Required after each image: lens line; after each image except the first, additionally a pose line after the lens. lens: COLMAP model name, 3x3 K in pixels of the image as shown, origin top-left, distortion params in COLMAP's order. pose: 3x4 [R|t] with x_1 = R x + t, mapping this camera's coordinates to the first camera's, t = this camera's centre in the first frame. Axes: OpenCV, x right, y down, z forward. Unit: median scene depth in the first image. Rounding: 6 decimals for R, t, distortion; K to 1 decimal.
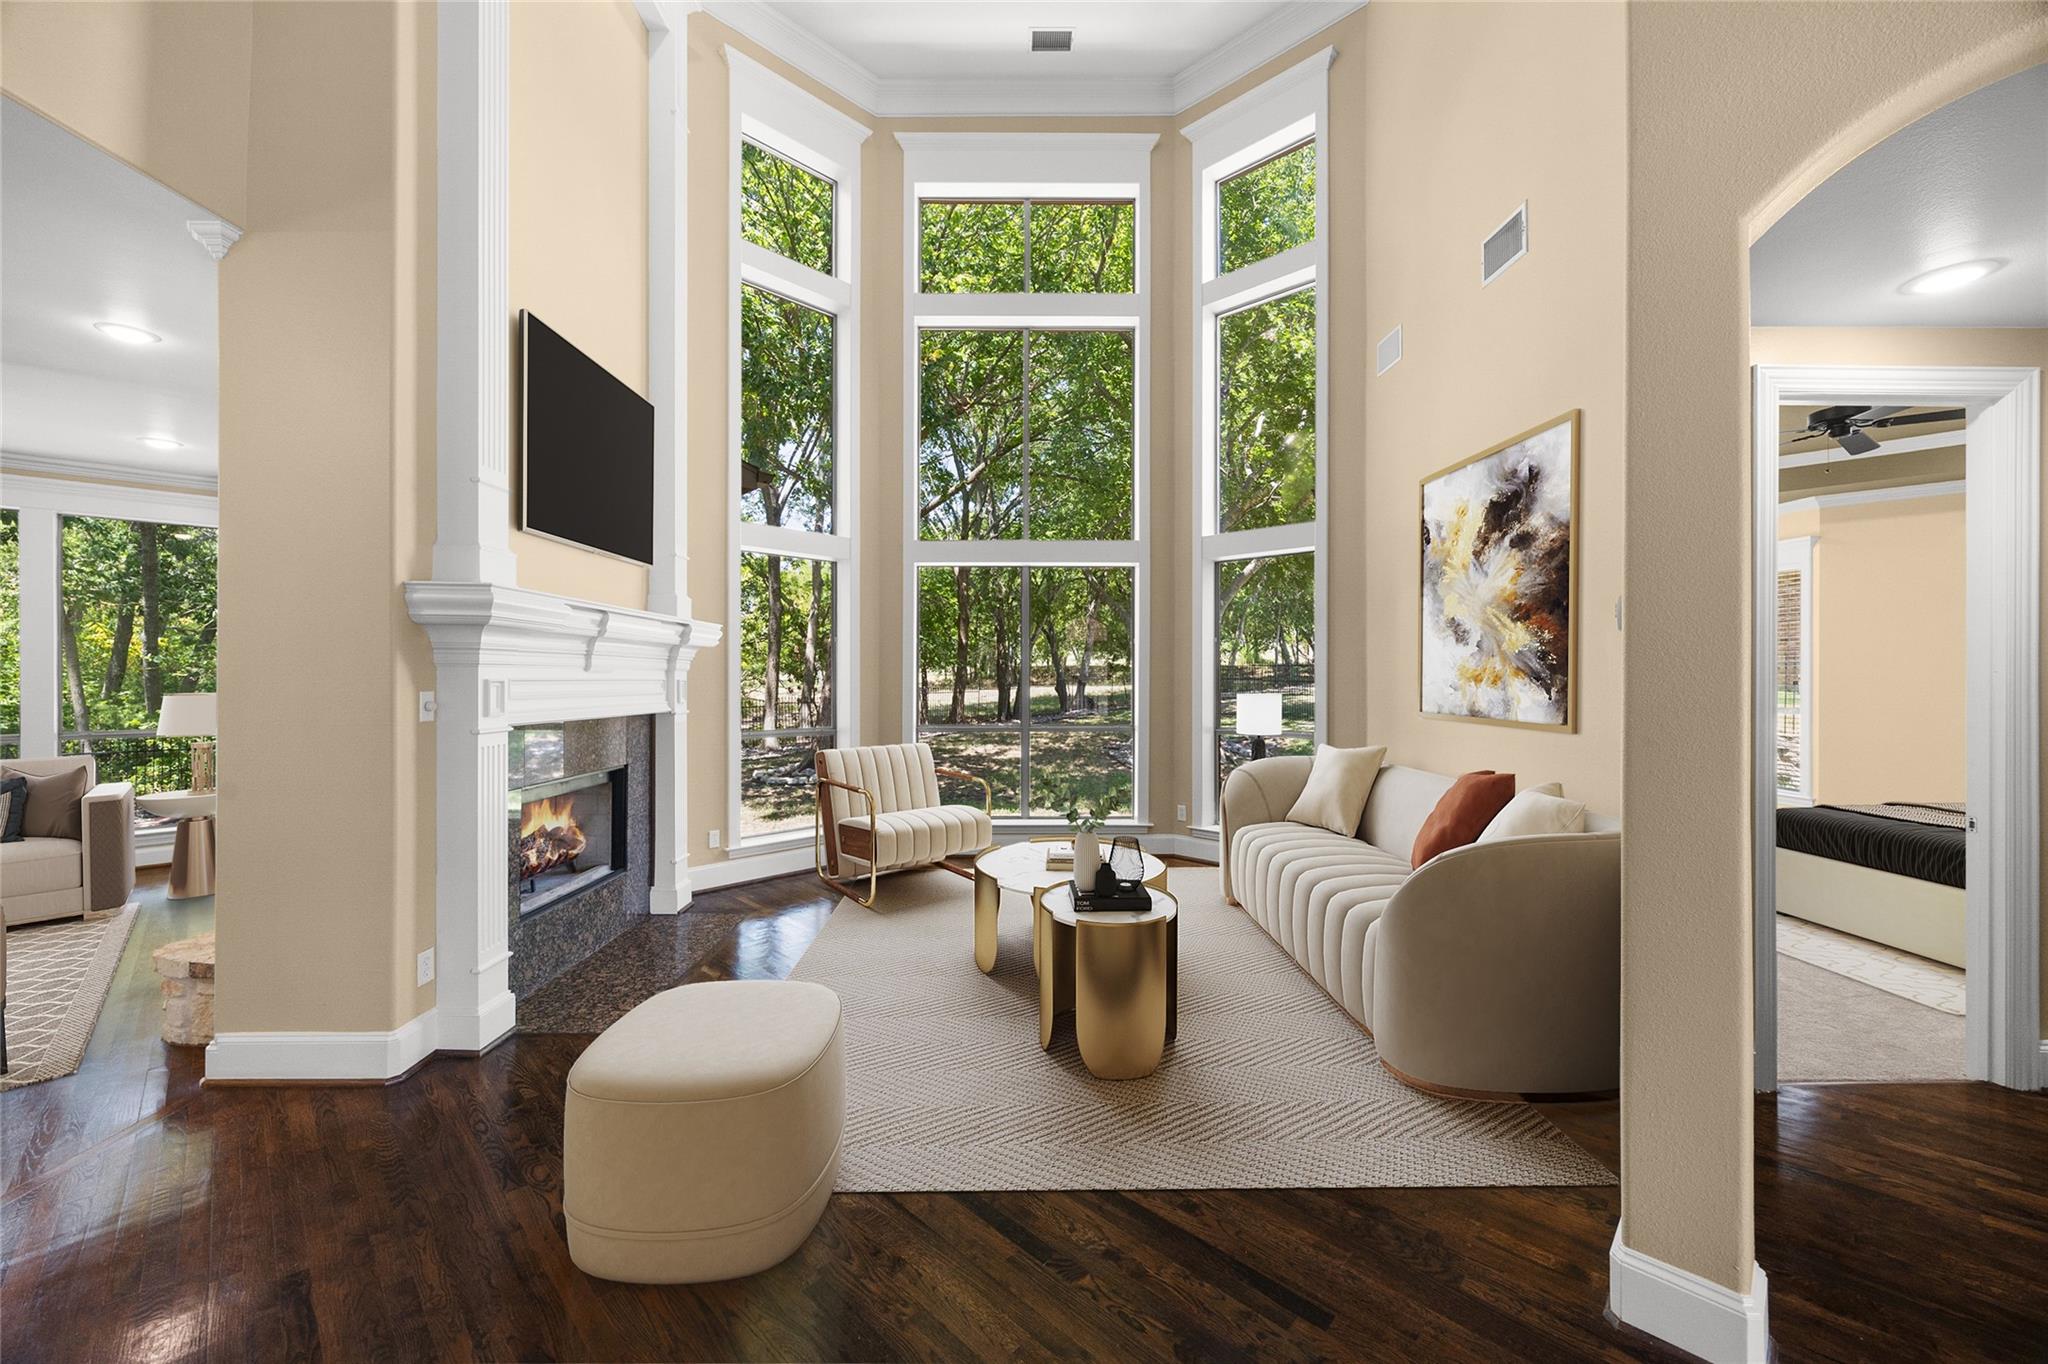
lens RADIAL K [[777.5, 0, 1013.4], [0, 777.5, 676.1], [0, 0, 1]] dist [-0.000976, -0.000310]
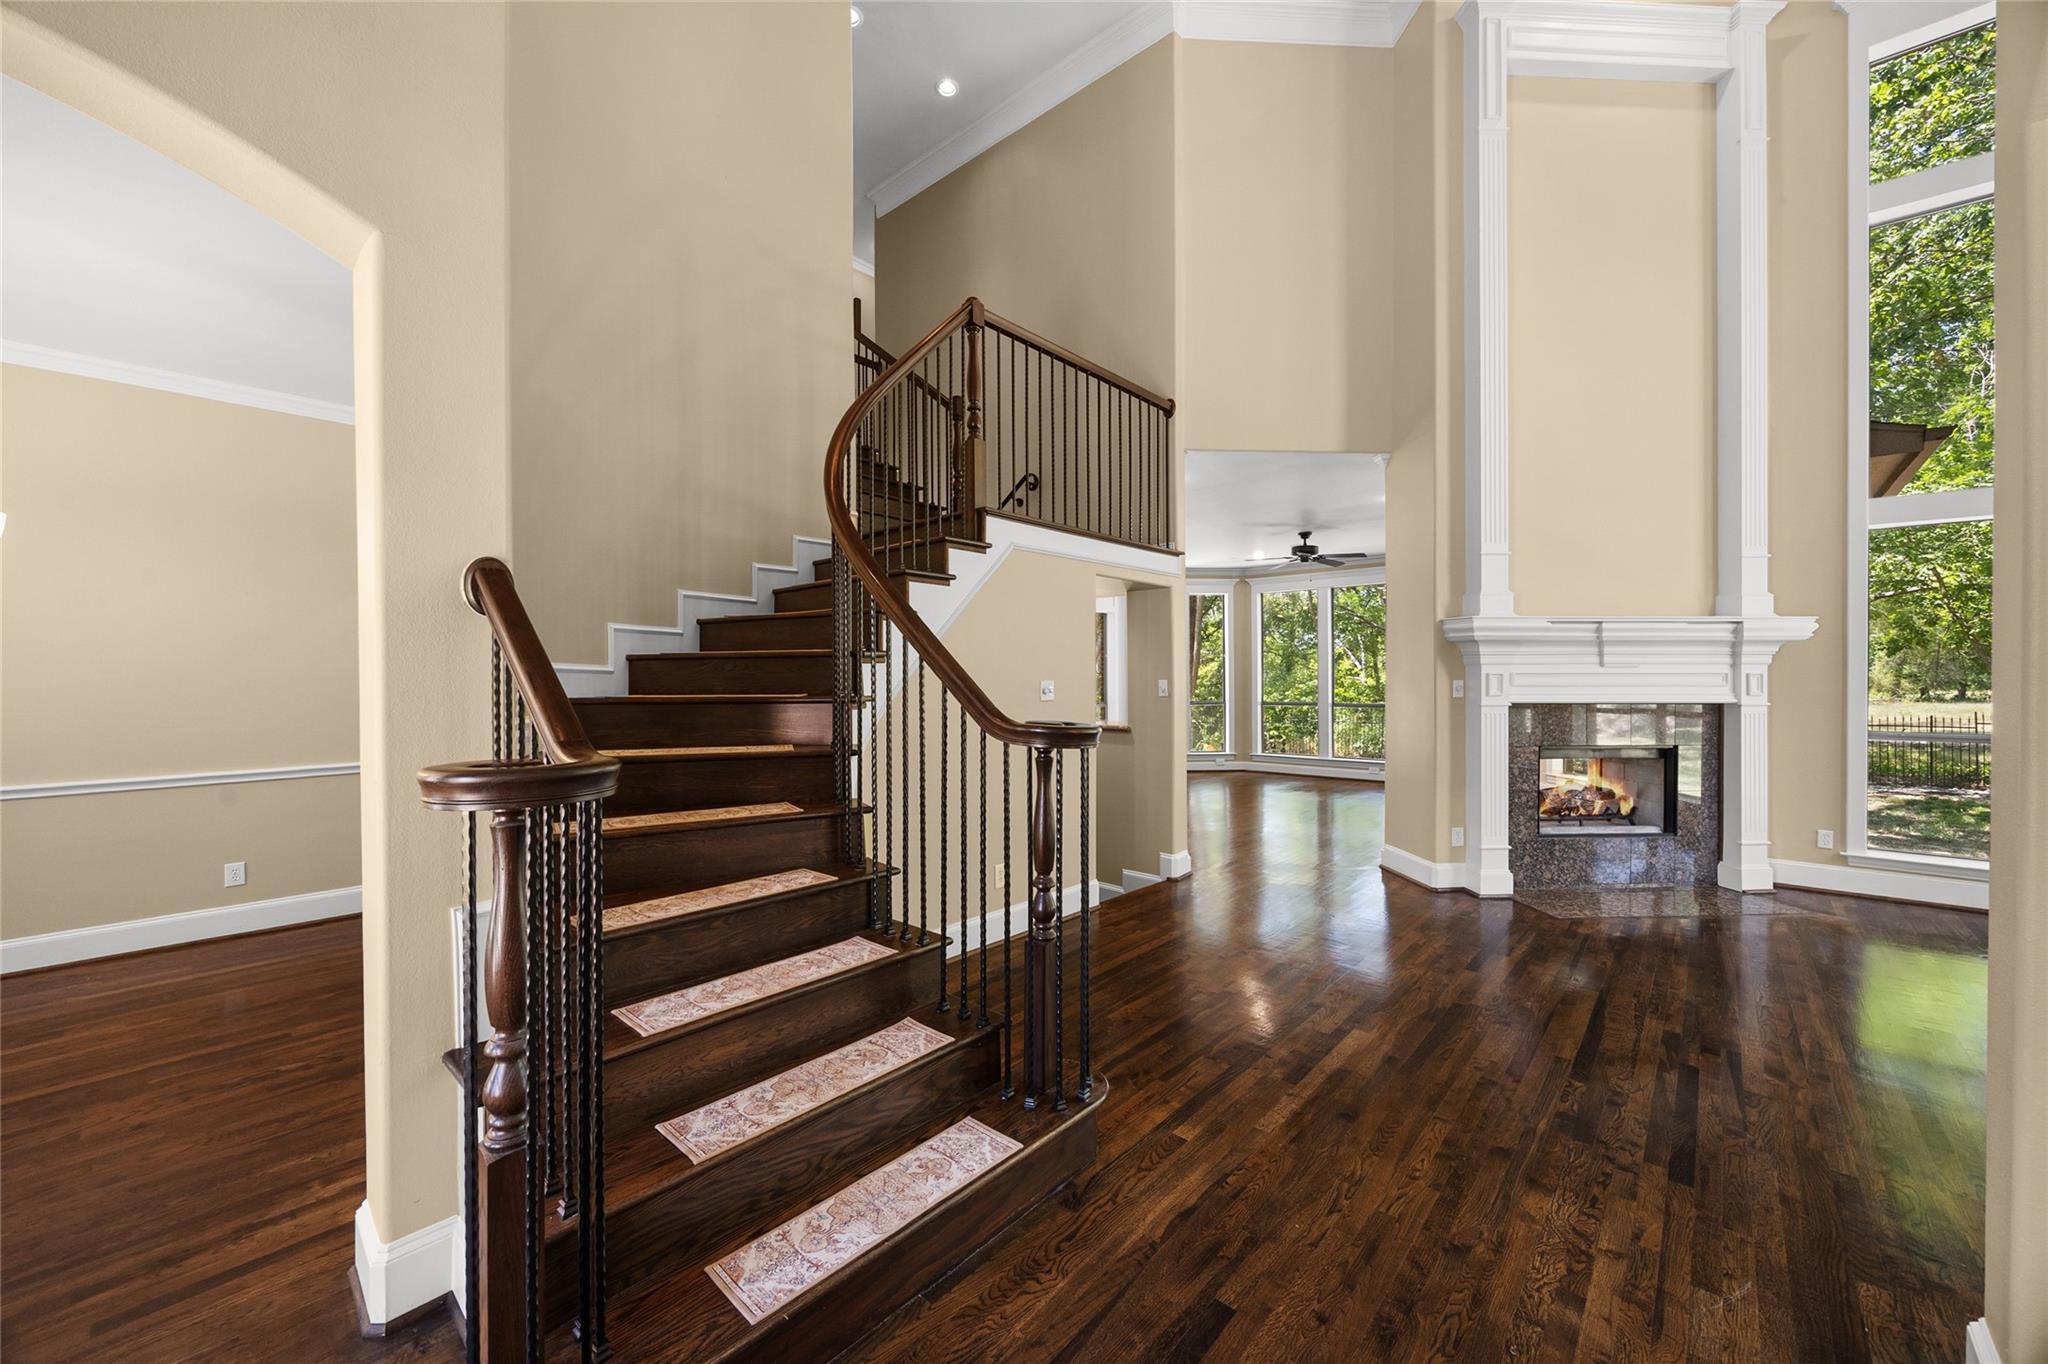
lens RADIAL K [[777.5, 0, 1023.7], [0, 777.5, 682.5], [0, 0, 1]] dist [-0.000976, -0.000310]
pose [[0.052318, 0.006245, -0.998611, 0.770472], [0.005781, 0.999962, 0.006556, 0.006339], [0.998614, -0.006116, 0.052280, -0.057967]]
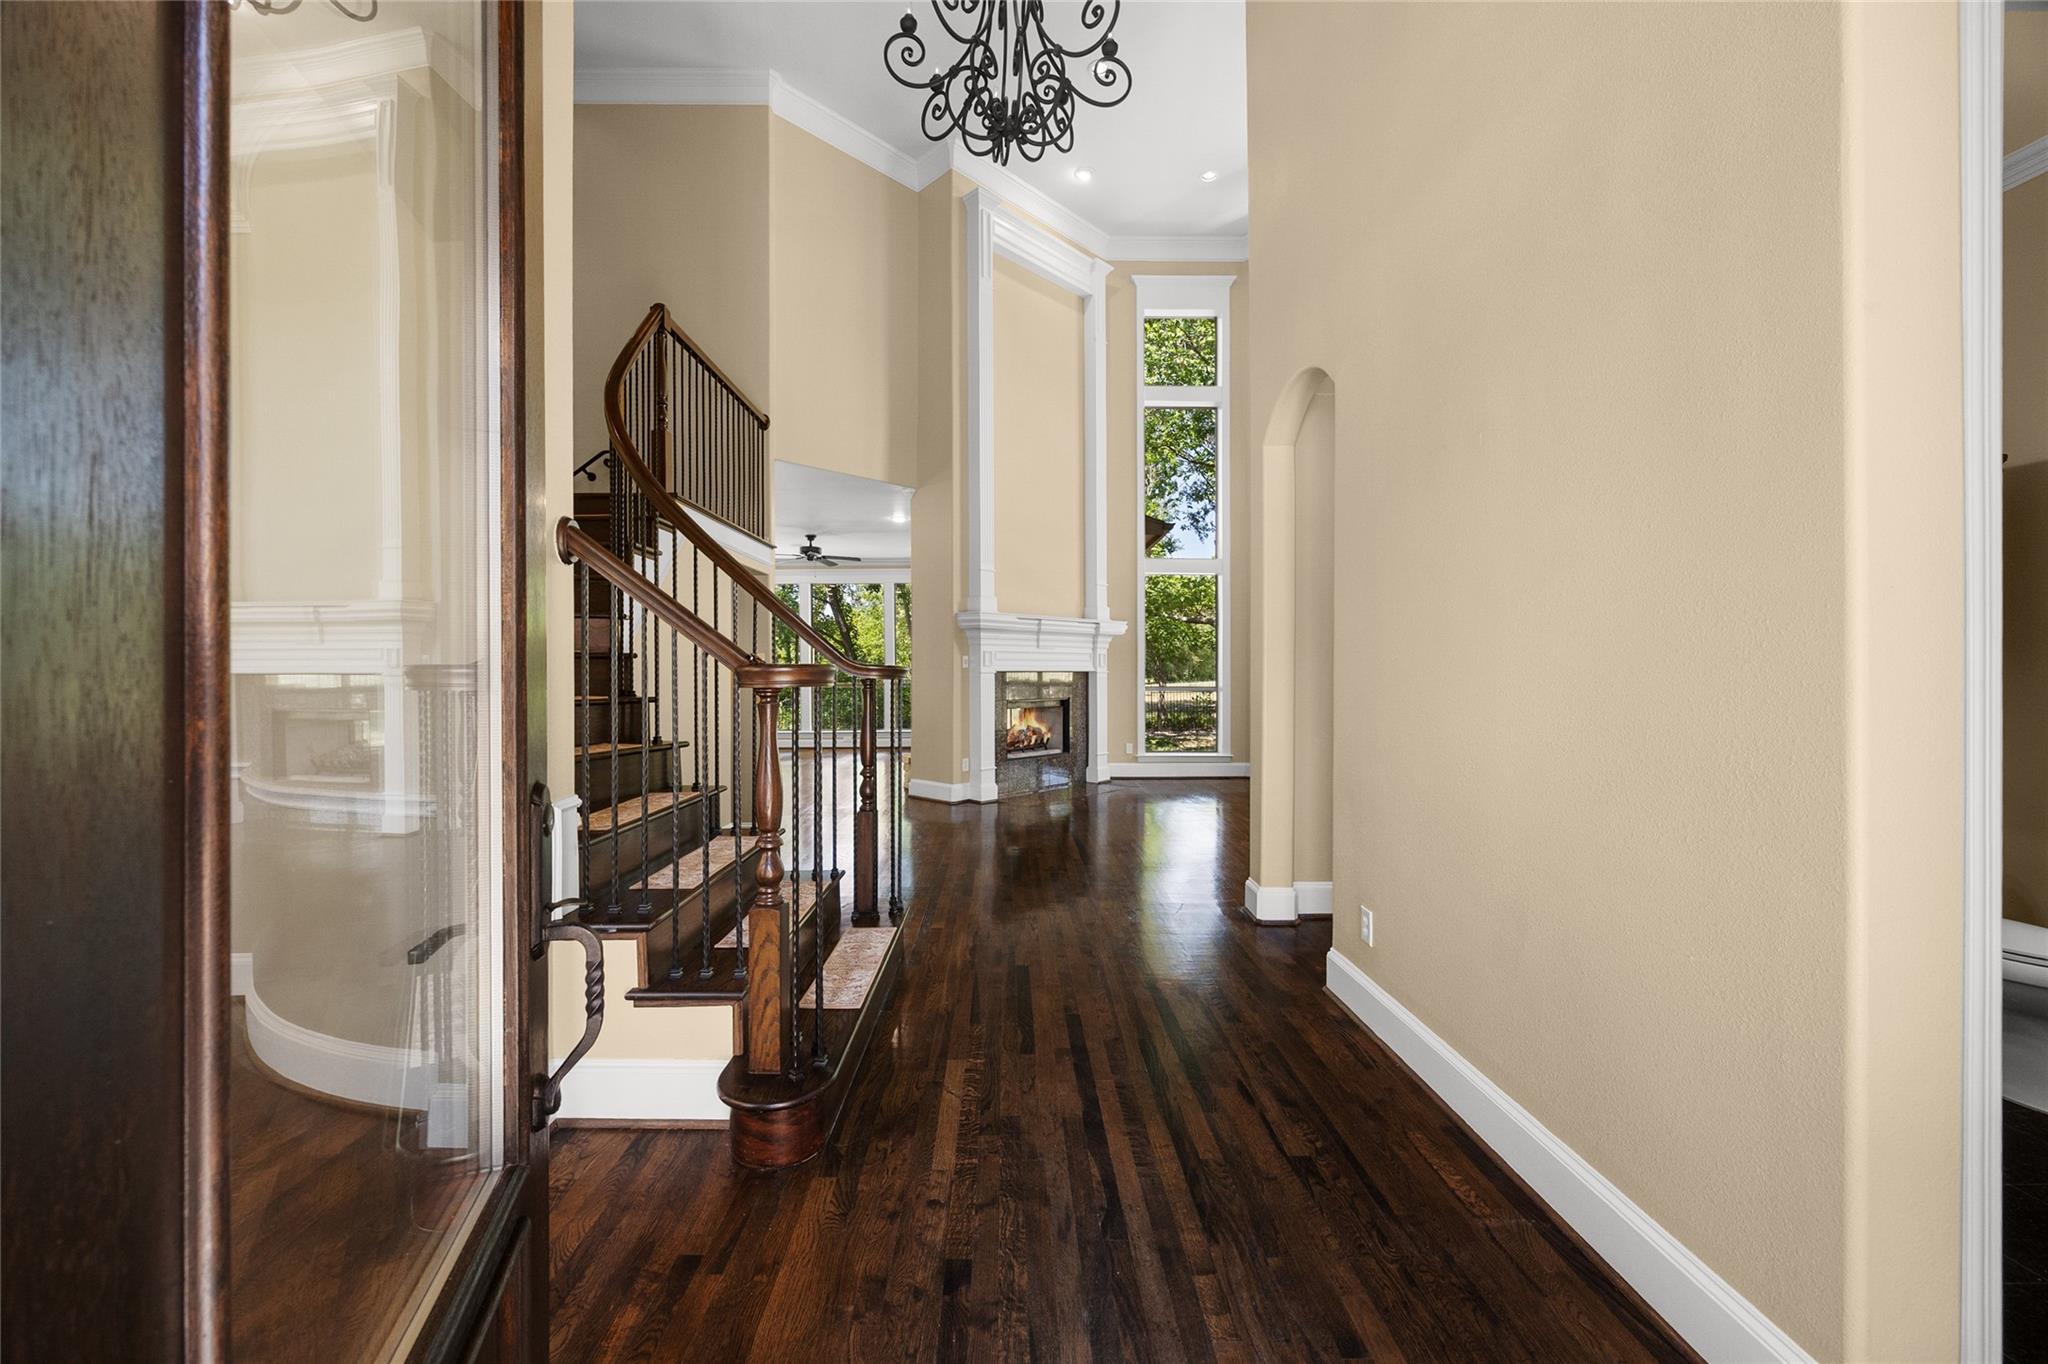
lens RADIAL K [[777.5, 0, 1013.8], [0, 777.5, 670.7], [0, 0, 1]] dist [-0.000976, -0.000310]
pose [[0.709139, 0.000246, -0.705069, 0.931840], [0.005037, 0.999973, 0.005415, 0.045137], [0.705051, -0.007391, 0.709118, -0.558220]]
